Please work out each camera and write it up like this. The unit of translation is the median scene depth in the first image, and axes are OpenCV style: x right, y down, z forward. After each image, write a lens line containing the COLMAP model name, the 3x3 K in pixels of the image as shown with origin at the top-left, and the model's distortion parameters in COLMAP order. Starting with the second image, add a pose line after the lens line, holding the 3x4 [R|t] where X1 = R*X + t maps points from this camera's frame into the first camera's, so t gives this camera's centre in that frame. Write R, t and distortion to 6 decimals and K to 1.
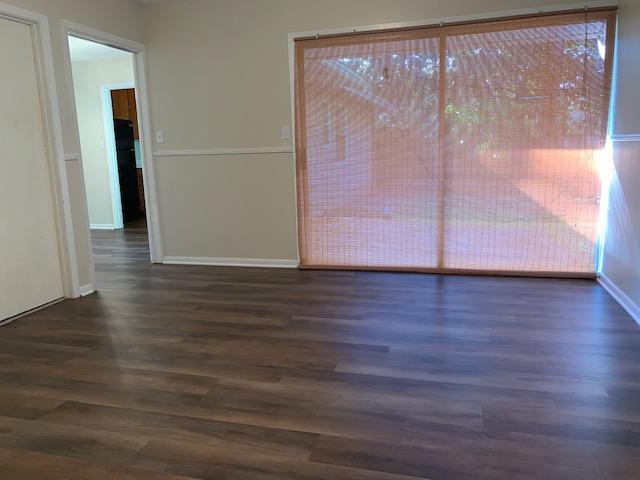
lens RADIAL K [[486.4, 0, 320.0], [0, 486.4, 240.0], [0, 0, 1]] dist [0.001205, 0.003690]
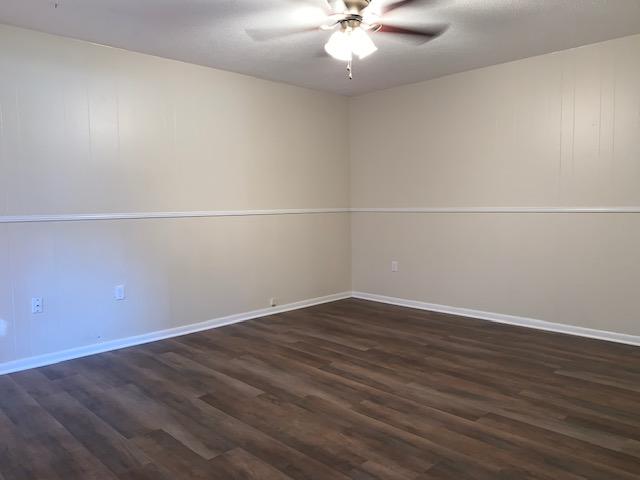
lens RADIAL K [[486.4, 0, 320.0], [0, 486.4, 240.0], [0, 0, 1]] dist [0.001205, 0.003690]
pose [[-0.871653, 0.008069, 0.490057, -0.746729], [0.135054, 0.965110, 0.224327, -0.391998], [-0.471148, 0.261720, -0.842331, 1.976237]]
